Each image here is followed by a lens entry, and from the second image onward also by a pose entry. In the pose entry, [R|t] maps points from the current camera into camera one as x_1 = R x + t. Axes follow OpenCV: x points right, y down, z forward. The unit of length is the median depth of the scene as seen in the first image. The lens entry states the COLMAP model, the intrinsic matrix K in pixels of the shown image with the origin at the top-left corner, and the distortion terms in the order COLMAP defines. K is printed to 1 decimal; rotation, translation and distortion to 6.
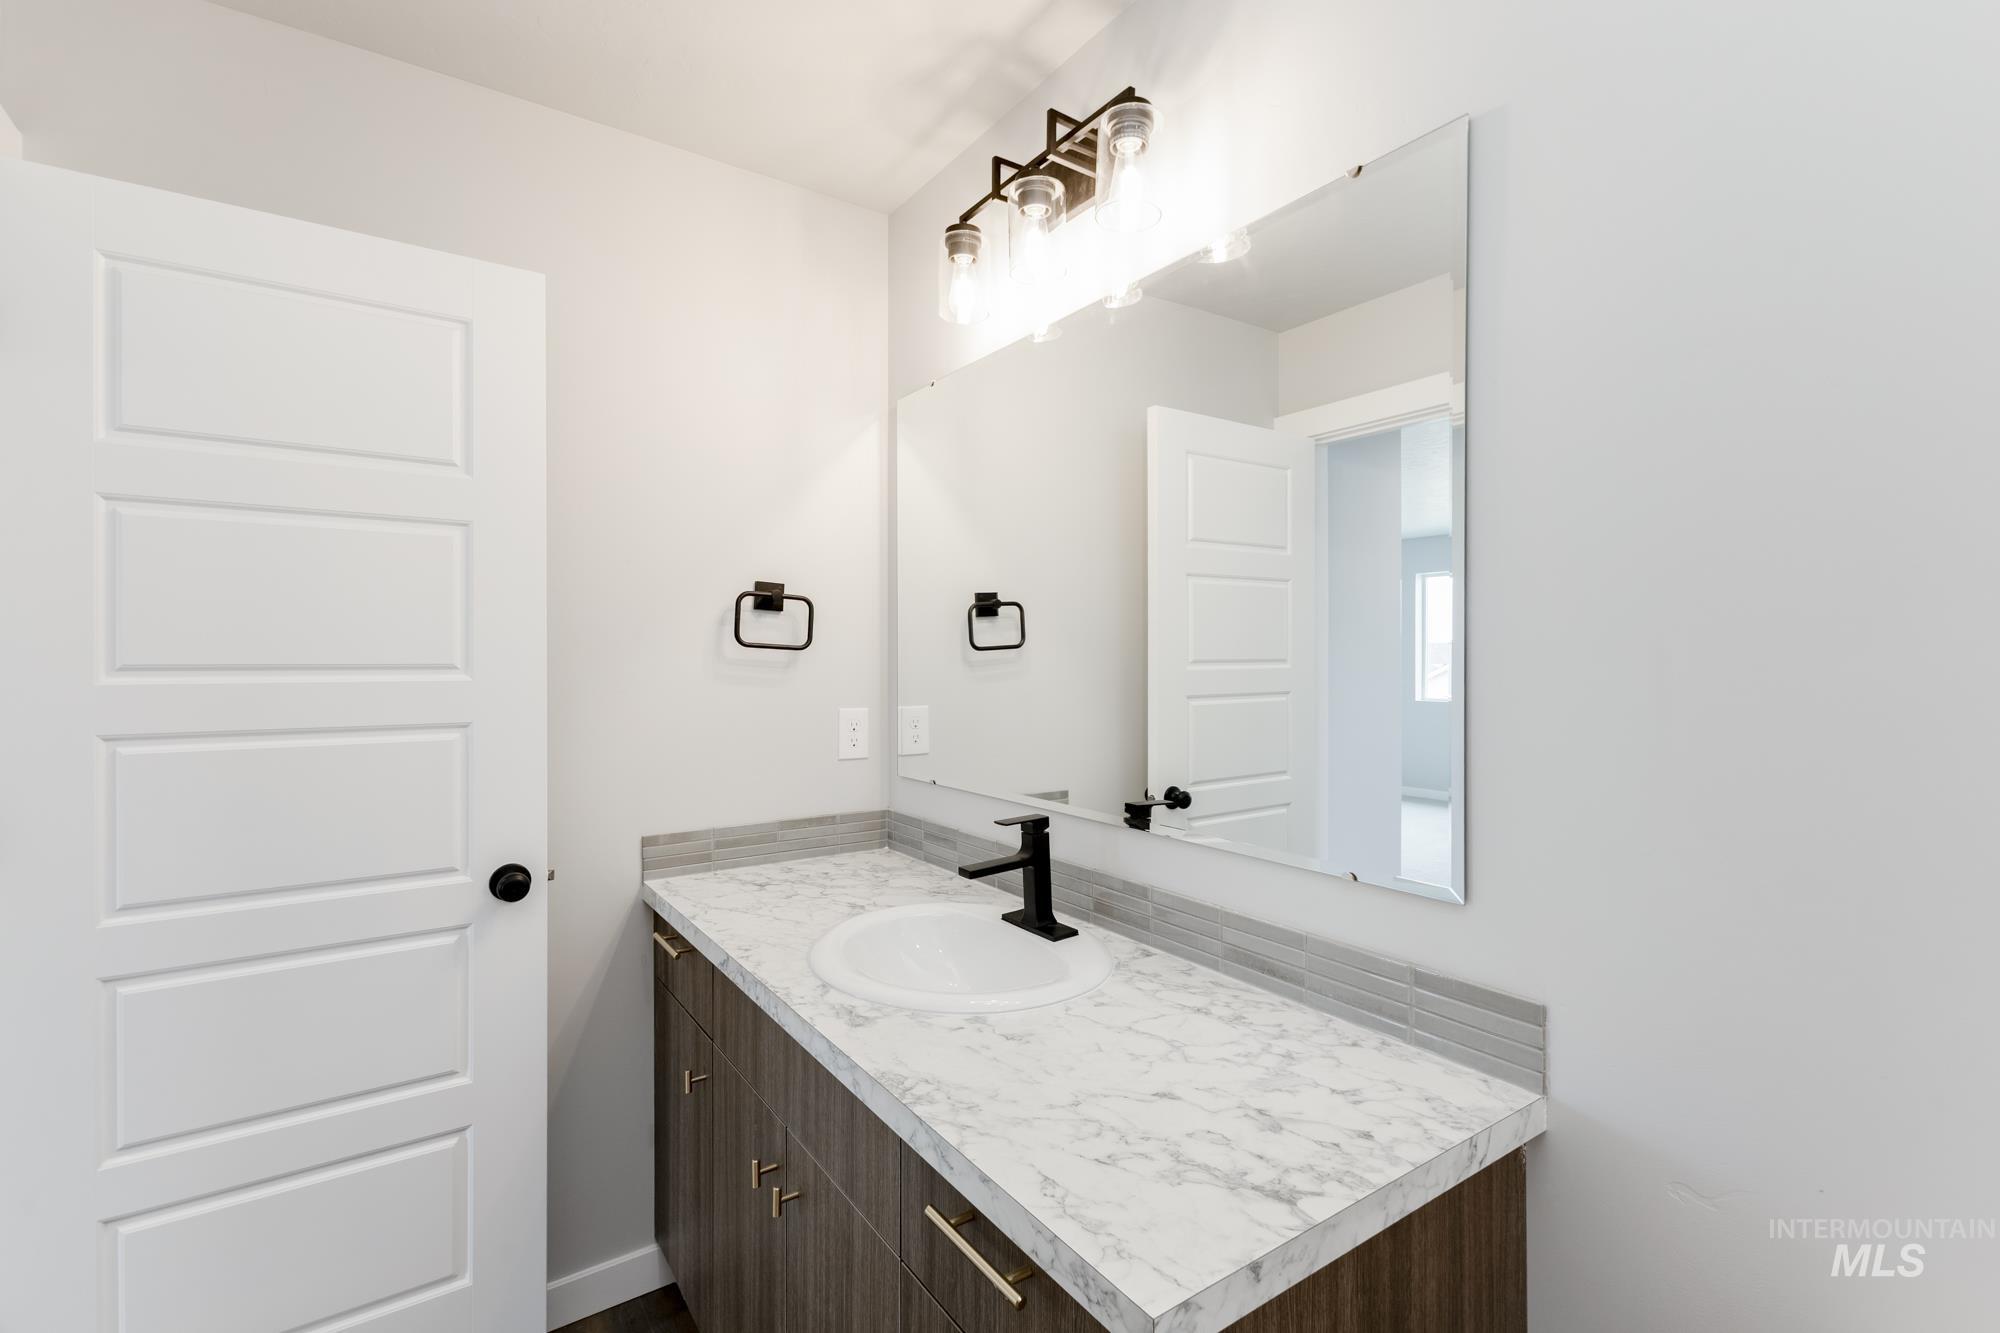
lens RADIAL K [[890.3, 0, 997.7], [0, 890.3, 657.9], [0, 0, 1]] dist [0.002023, 0.000142]
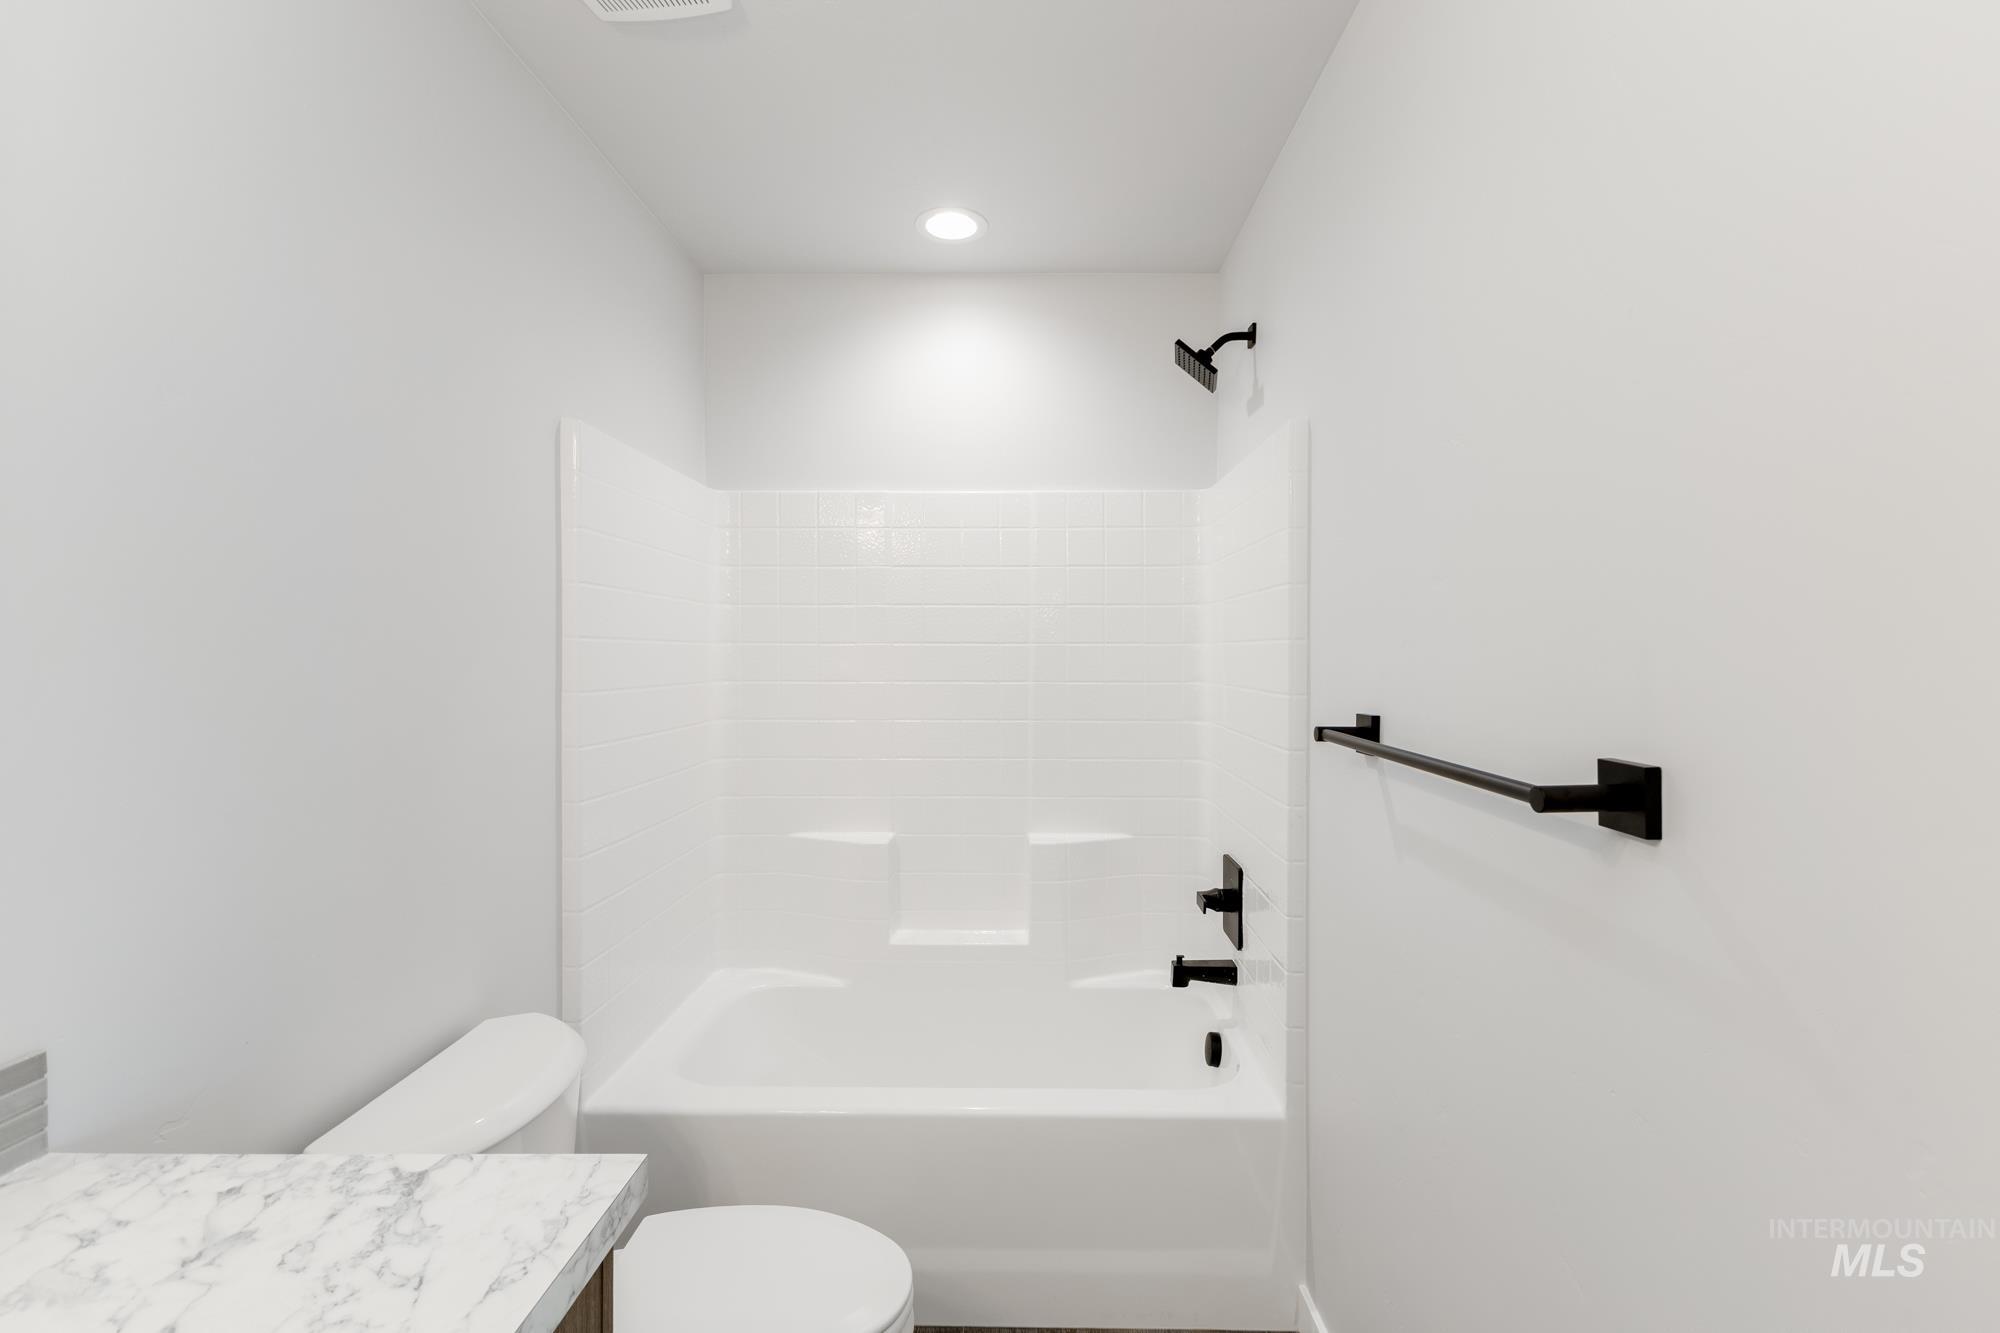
lens RADIAL K [[890.3, 0, 997.7], [0, 890.3, 657.9], [0, 0, 1]] dist [0.002023, 0.000142]
pose [[-0.810987, -0.000243, 0.585064, -0.736236], [-0.000790, 0.999999, -0.000679, -0.004228], [-0.585064, -0.001013, -0.810987, 1.264452]]
